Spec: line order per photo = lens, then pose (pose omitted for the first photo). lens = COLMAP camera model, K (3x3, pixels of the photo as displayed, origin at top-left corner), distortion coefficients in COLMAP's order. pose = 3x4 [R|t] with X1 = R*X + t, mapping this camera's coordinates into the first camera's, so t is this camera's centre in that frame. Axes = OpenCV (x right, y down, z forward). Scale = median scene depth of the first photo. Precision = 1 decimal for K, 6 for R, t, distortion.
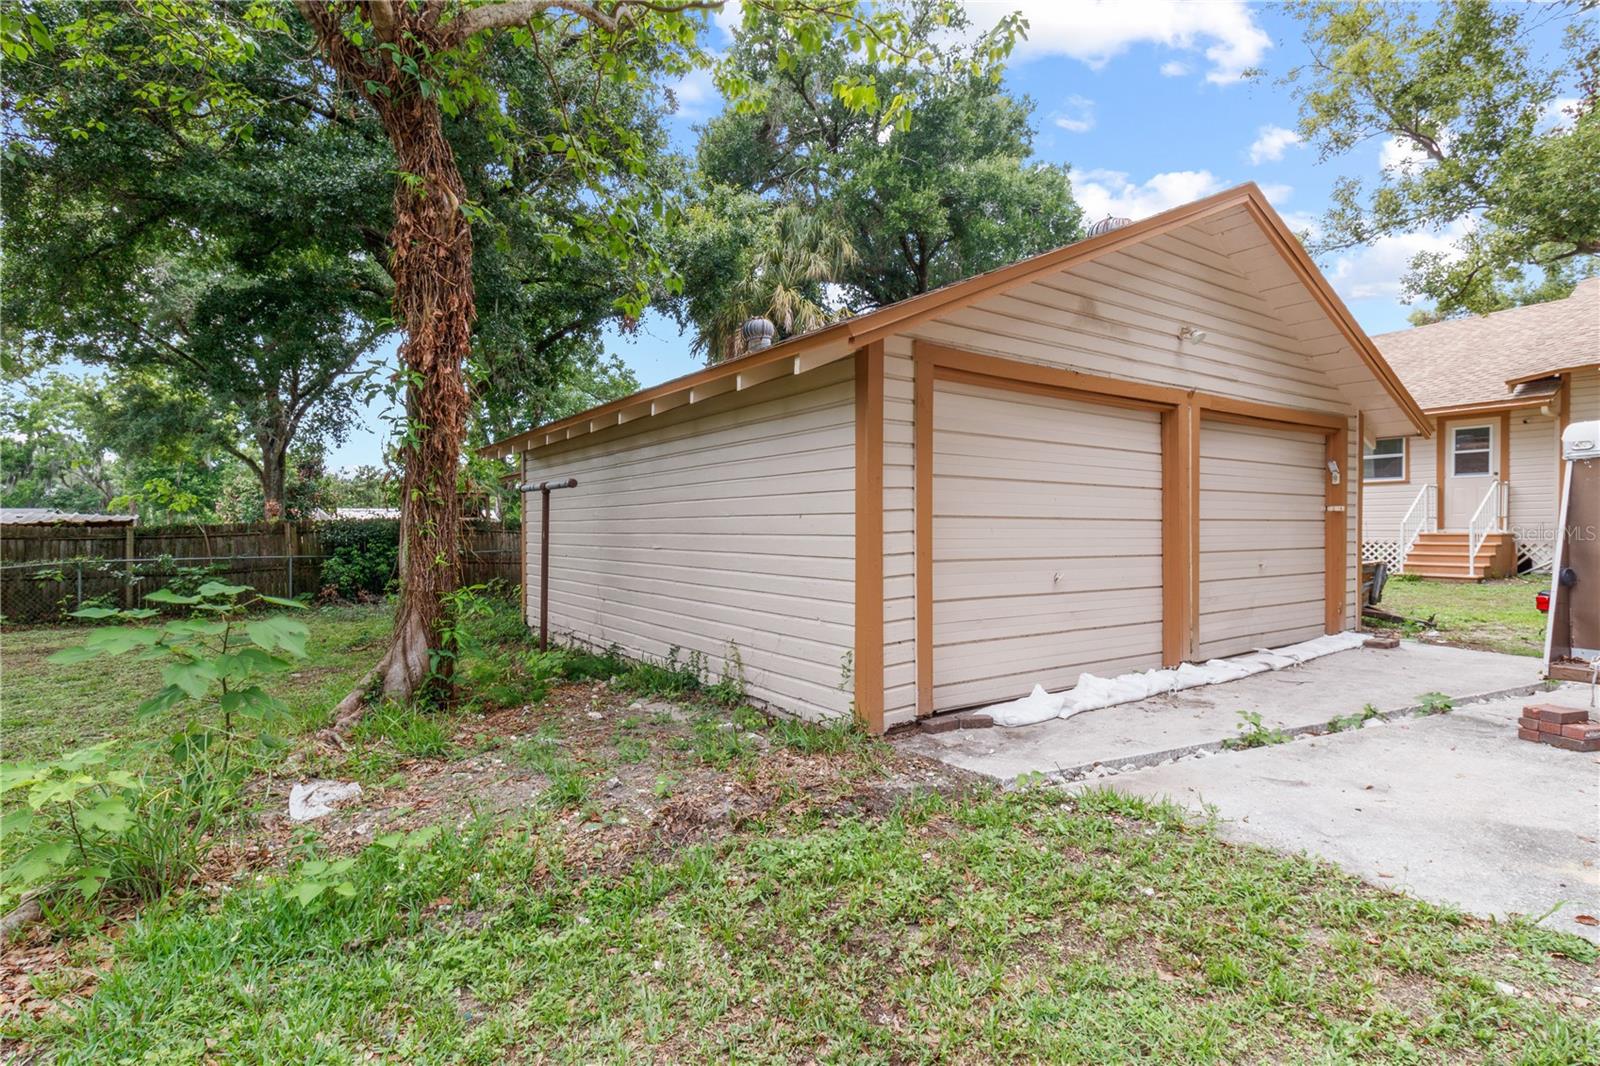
lens RADIAL K [[759.3, 0, 800.4], [0, 759.3, 526.1], [0, 0, 1]] dist [0.008266, 0.000276]
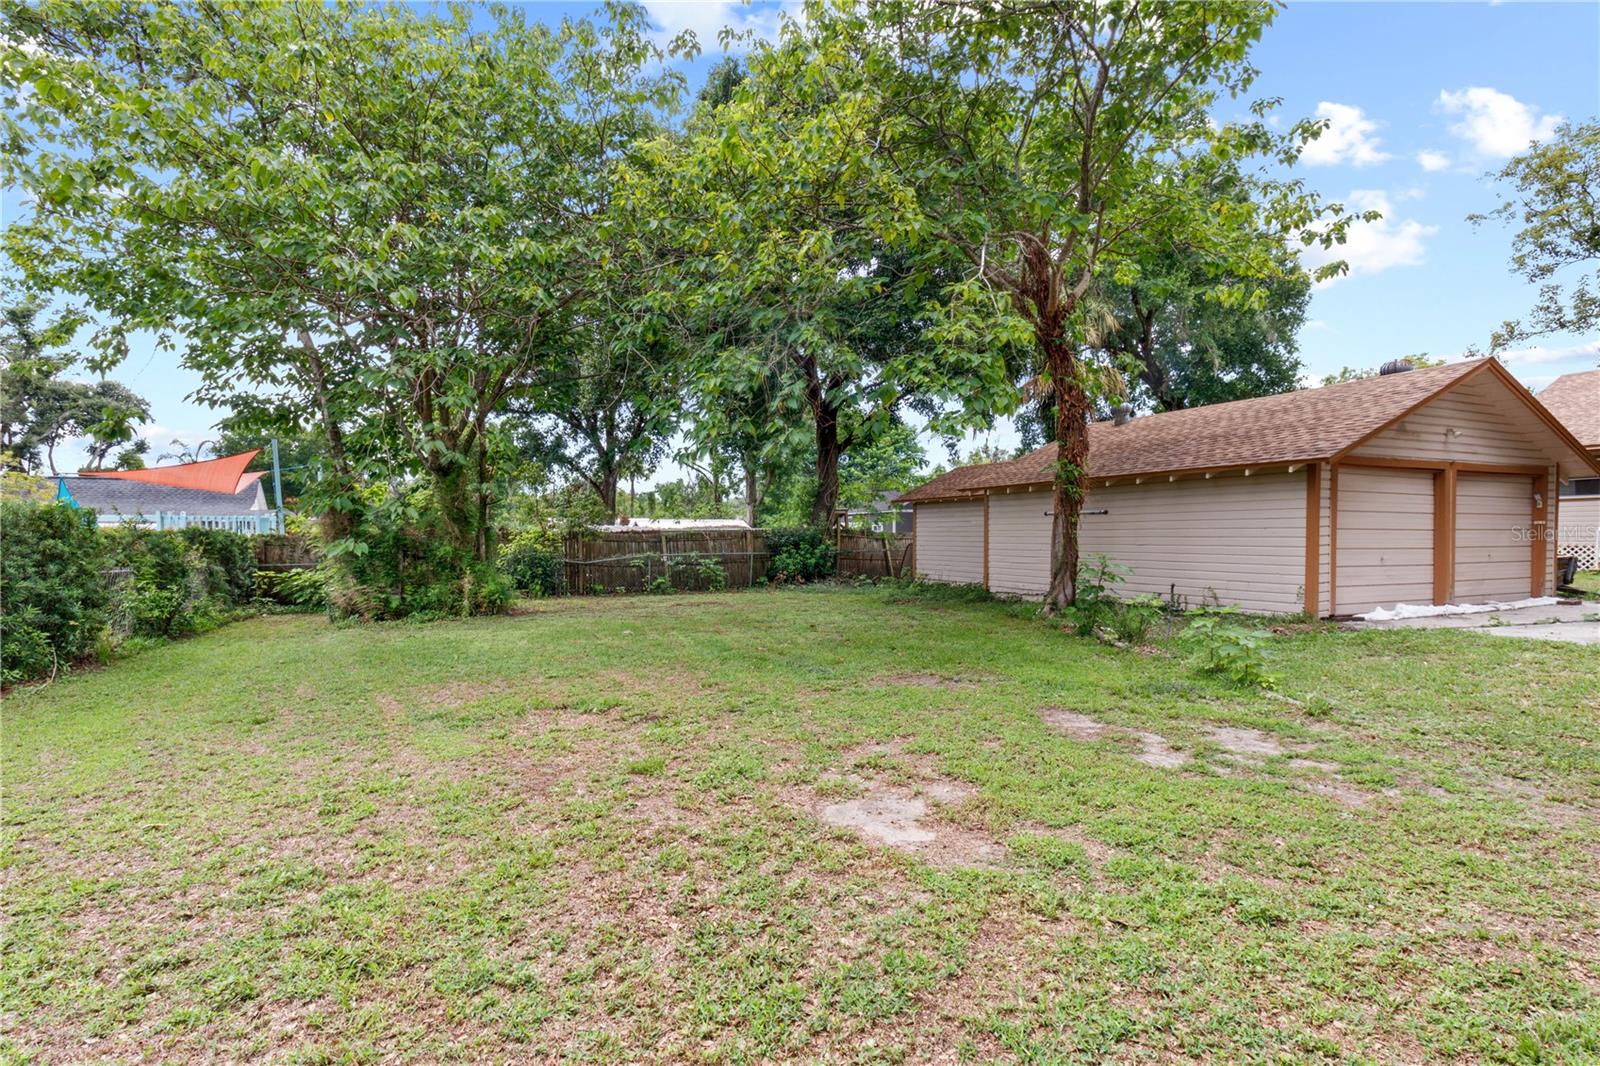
lens RADIAL K [[759.3, 0, 798.5], [0, 759.3, 543.4], [0, 0, 1]] dist [0.008266, 0.000276]
pose [[0.987596, 0.001776, -0.157004, -0.718237], [0.000214, 0.999920, 0.012654, 0.001084], [0.157014, -0.012531, 0.987517, -1.027233]]
